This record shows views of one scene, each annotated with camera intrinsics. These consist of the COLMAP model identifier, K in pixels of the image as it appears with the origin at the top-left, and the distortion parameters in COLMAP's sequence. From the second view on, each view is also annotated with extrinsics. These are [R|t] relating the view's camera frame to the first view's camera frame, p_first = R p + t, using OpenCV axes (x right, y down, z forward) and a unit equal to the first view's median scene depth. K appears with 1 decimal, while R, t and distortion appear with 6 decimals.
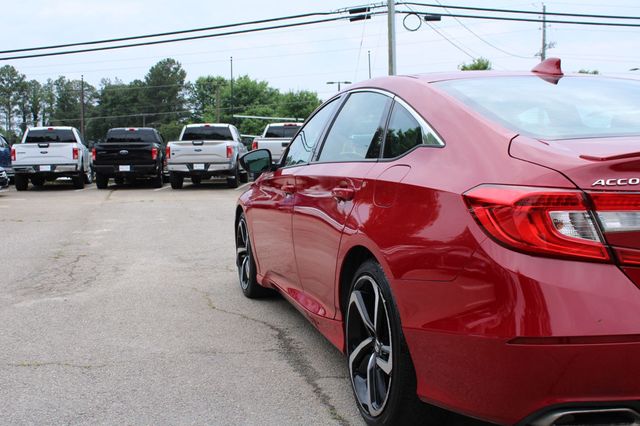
lens RADIAL K [[750.7, 0, 318.0], [0, 750.7, 219.0], [0, 0, 1]] dist [-0.060203, 0.000000]
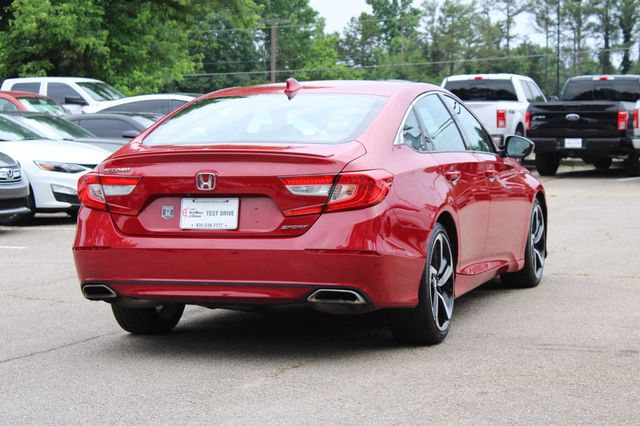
lens RADIAL K [[1569.7, 0, 324.0], [0, 1569.7, 213.0], [0, 0, 1]] dist [0.063055, 0.000000]
pose [[0.836510, 0.040097, -0.546483, 0.264992], [-0.050331, 0.998726, -0.003763, 0.004253], [0.545635, 0.030652, 0.837462, -0.181730]]
